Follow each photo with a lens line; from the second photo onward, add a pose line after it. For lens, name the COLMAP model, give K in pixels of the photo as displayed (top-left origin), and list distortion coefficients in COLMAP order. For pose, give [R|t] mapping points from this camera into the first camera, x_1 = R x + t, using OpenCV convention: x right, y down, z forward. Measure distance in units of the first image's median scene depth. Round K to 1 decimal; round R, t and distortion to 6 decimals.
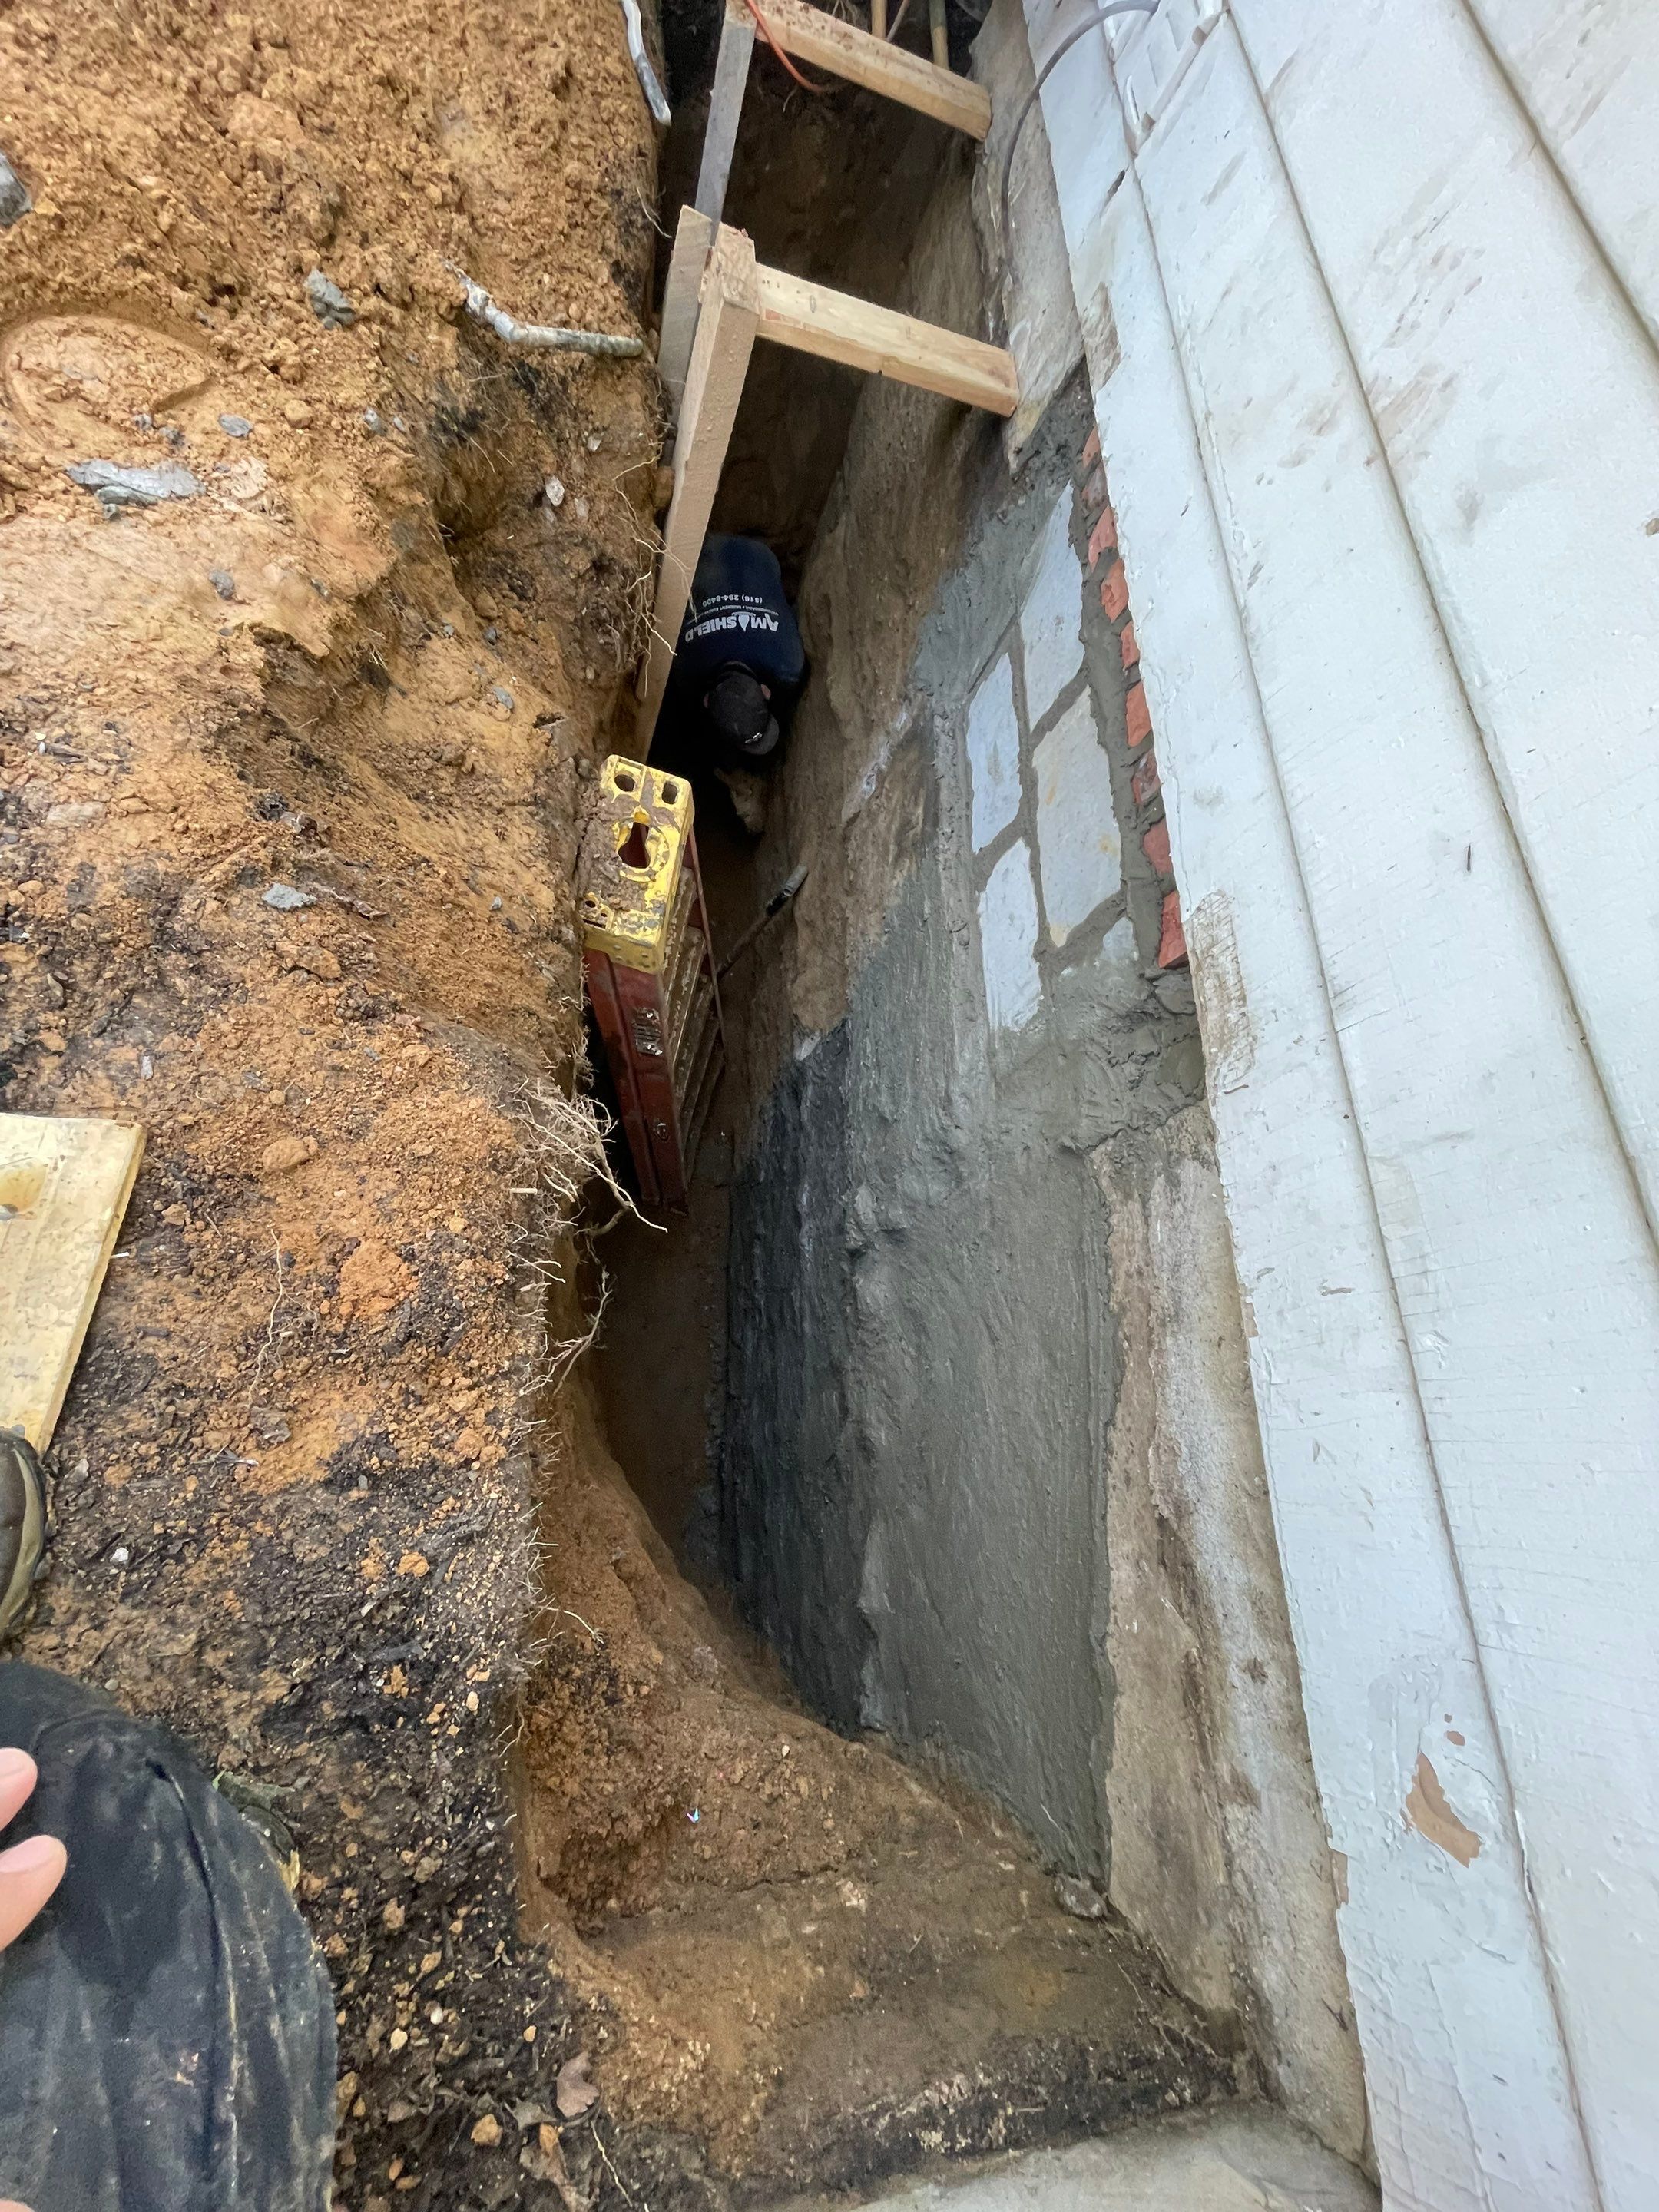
lens RADIAL K [[891.0, 0, 825.4], [0, 891.0, 1095.4], [0, 0, 1]] dist [-0.001286, 0.000013]
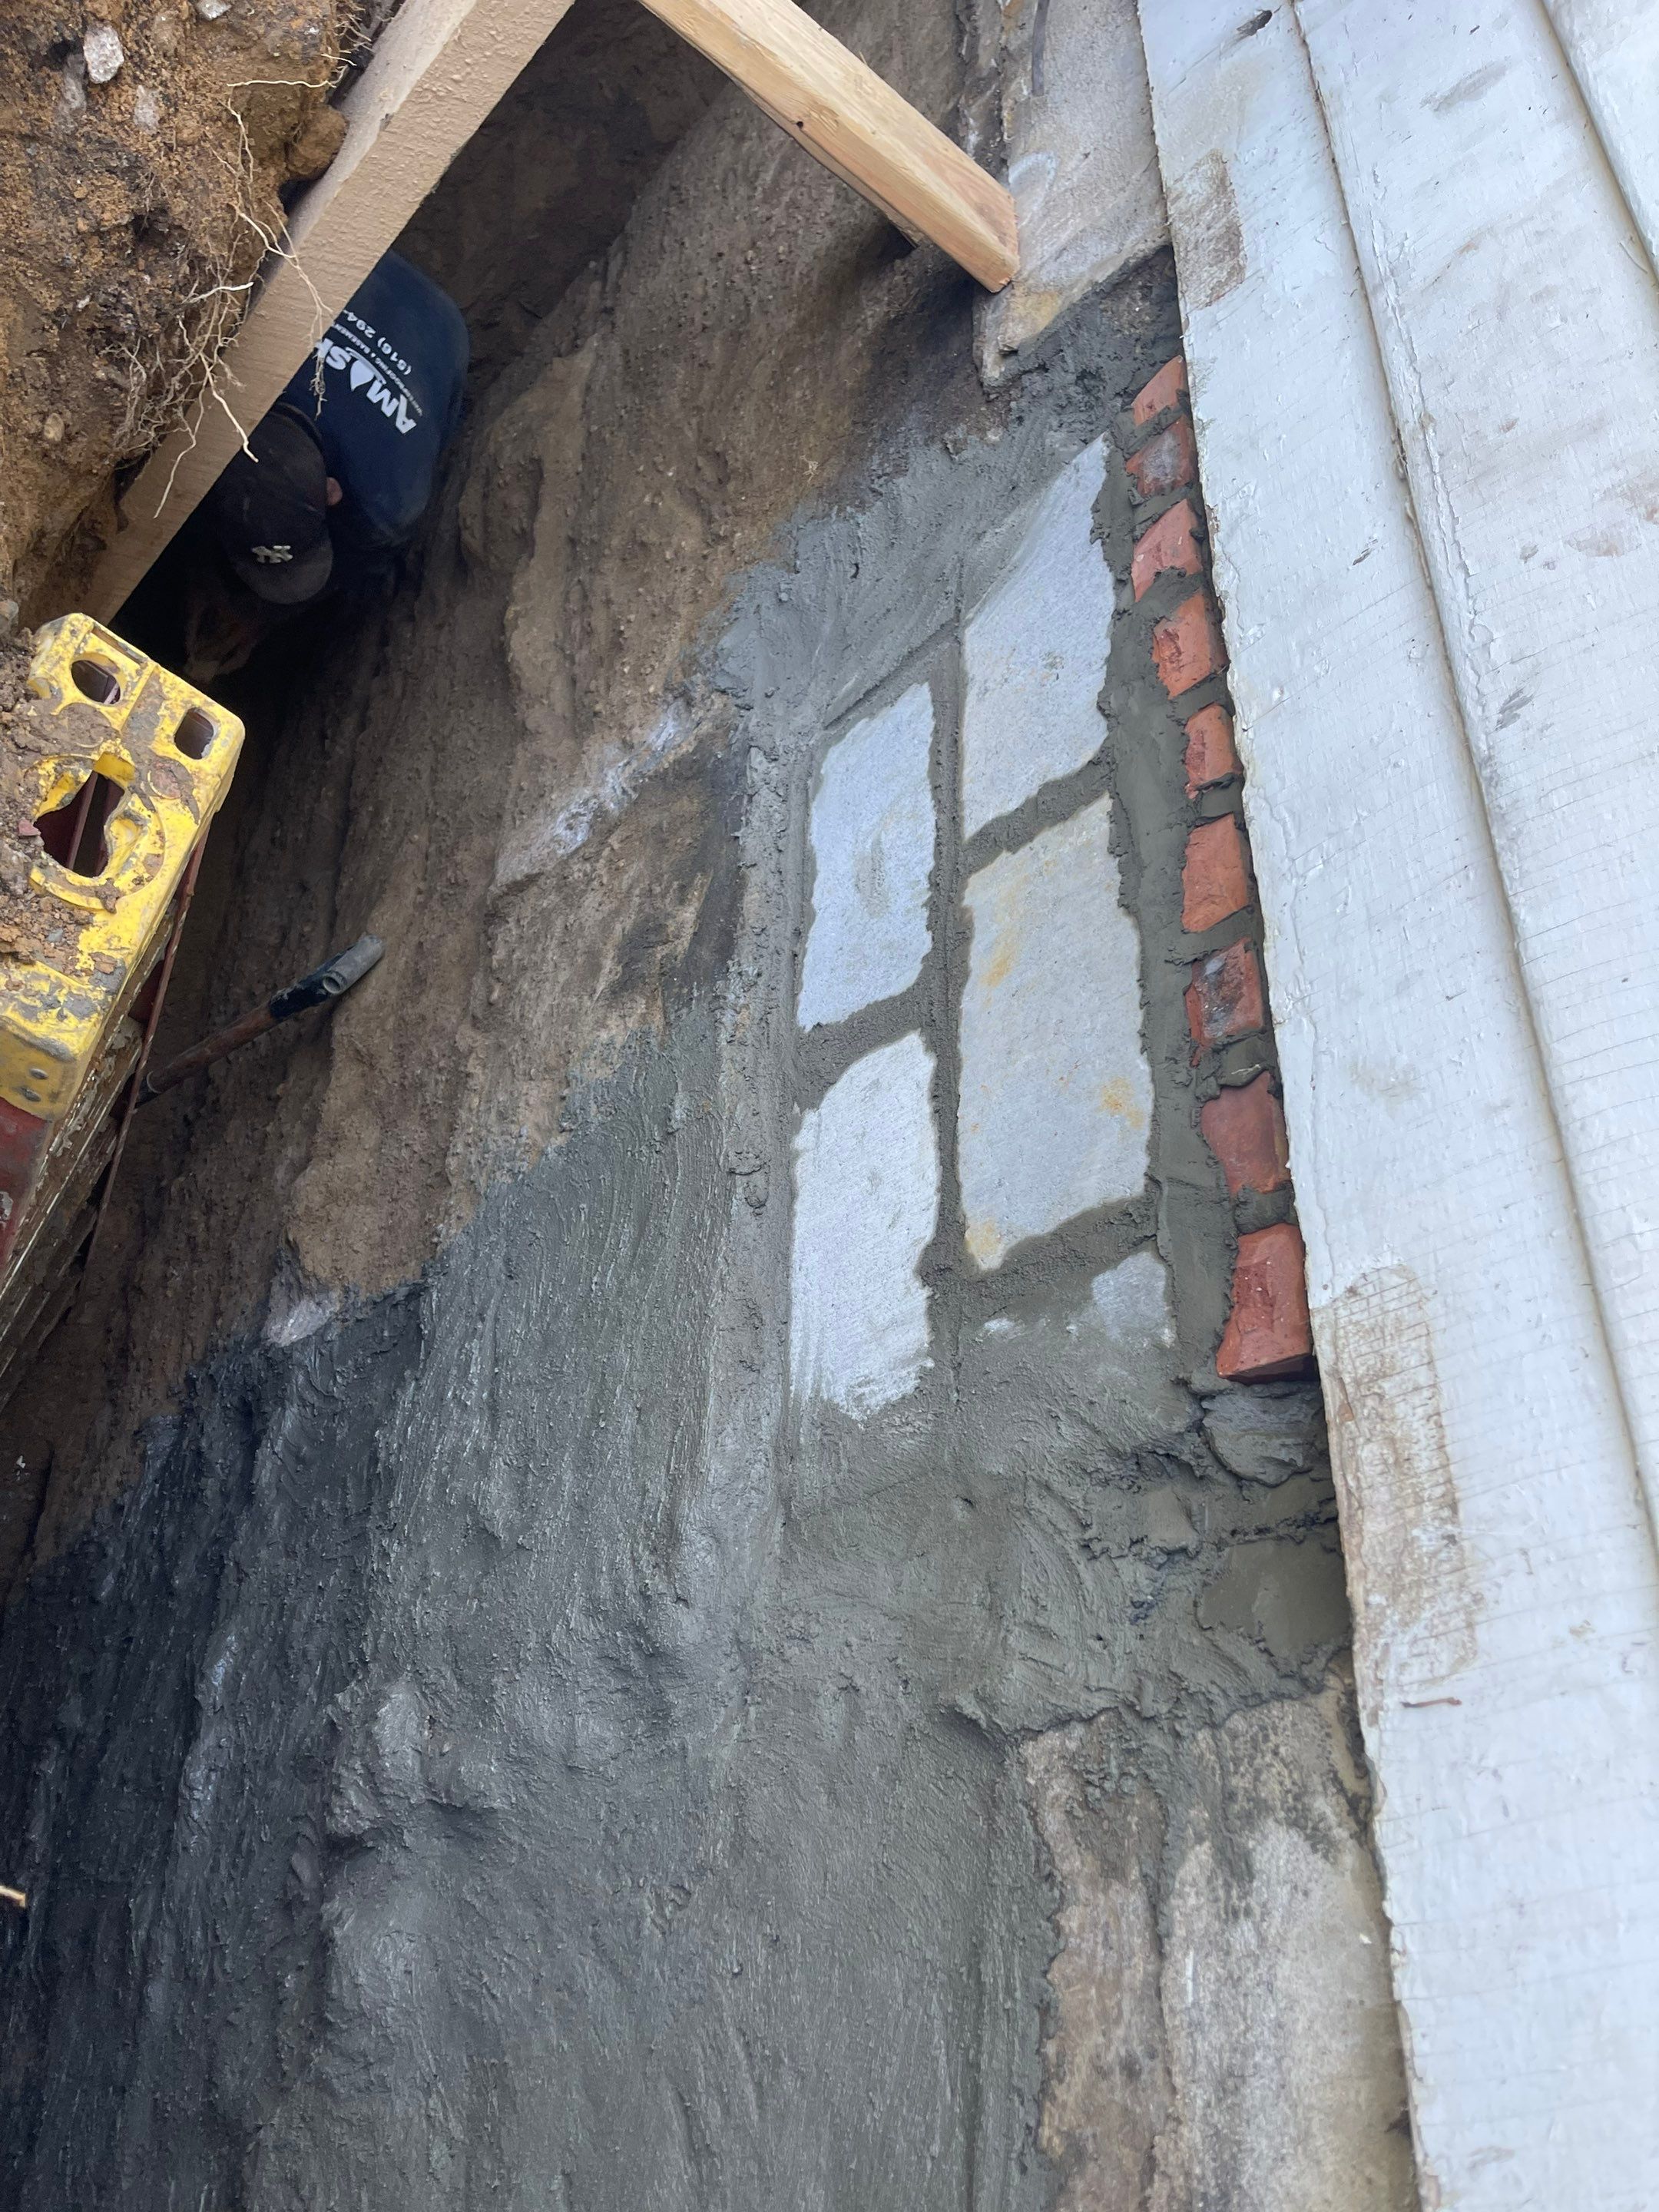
lens RADIAL K [[1660.8, 0, 839.4], [0, 1660.8, 1099.3], [0, 0, 1]] dist [0.088291, -0.121319]
pose [[0.919271, 0.230573, 0.319024, -0.112607], [-0.168215, 0.962861, -0.211192, -0.045179], [-0.355872, 0.140478, 0.923916, 0.151420]]
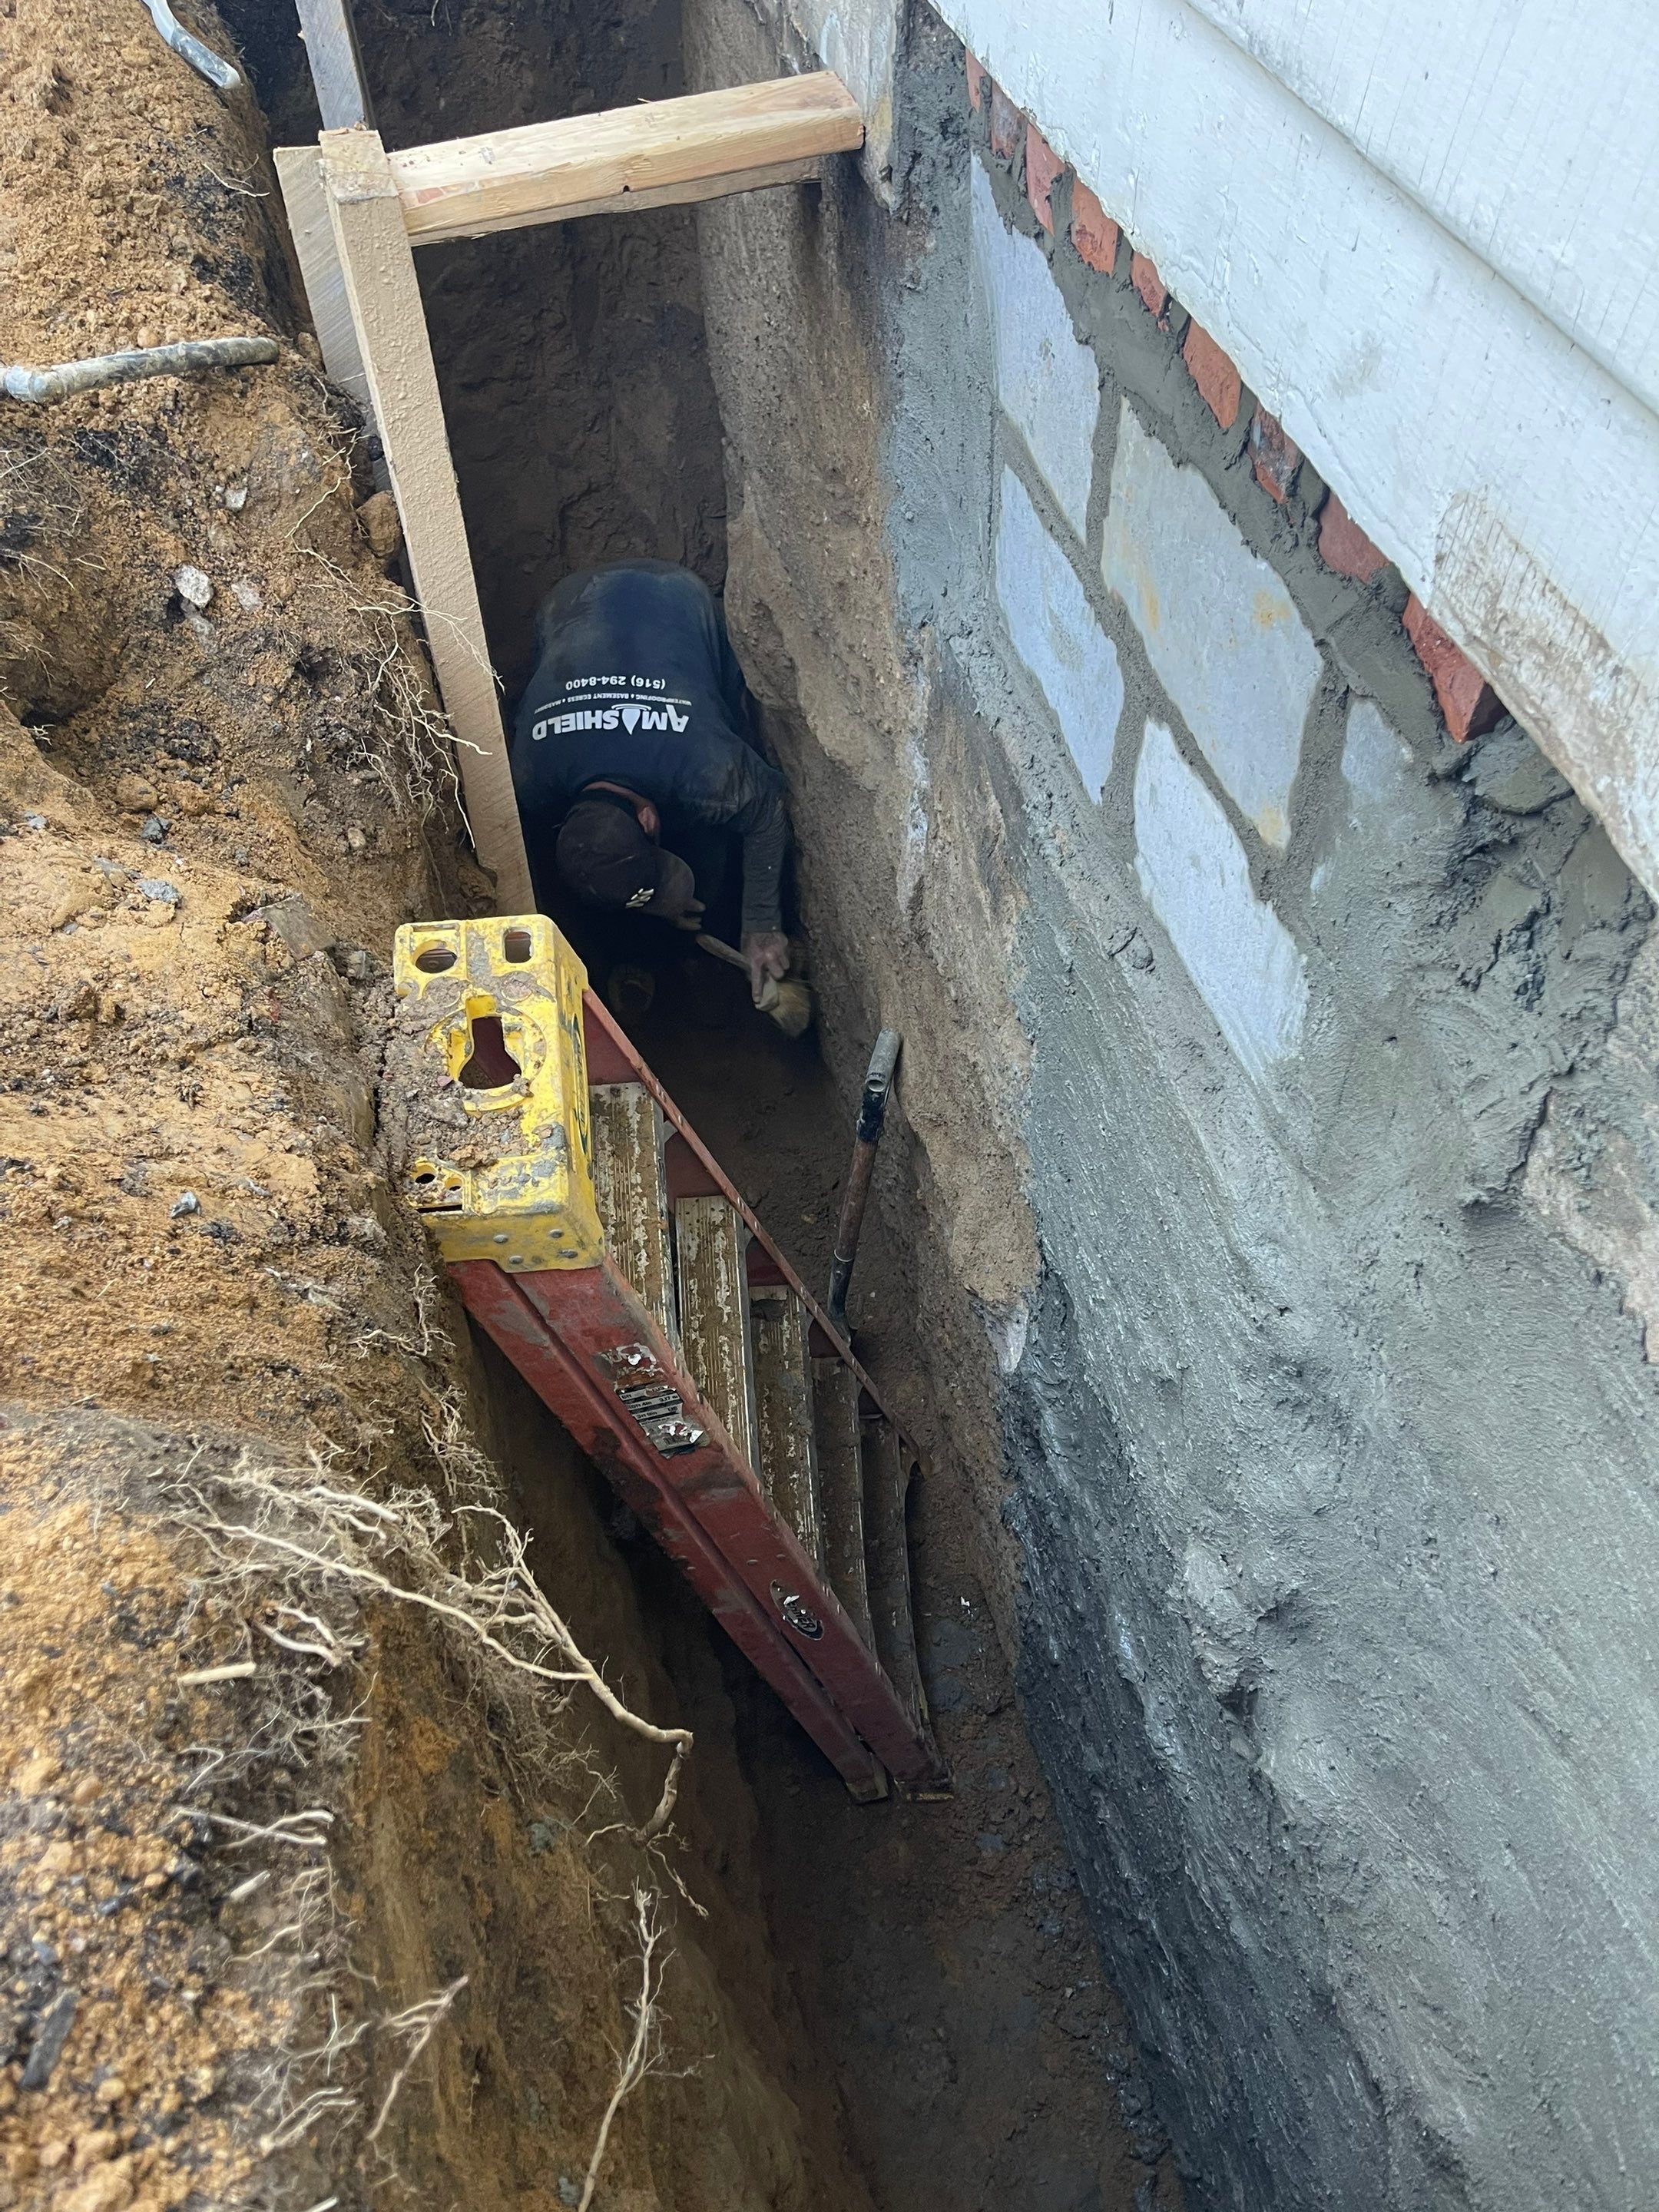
lens RADIAL K [[1663.7, 0, 824.6], [0, 1663.7, 1104.4], [0, 0, 1]] dist [0.076086, -0.105836]
pose [[0.908110, -0.398289, -0.129237, 0.091198], [0.344928, 0.886517, -0.308404, 0.128040], [0.237405, 0.235487, 0.942436, 0.127131]]
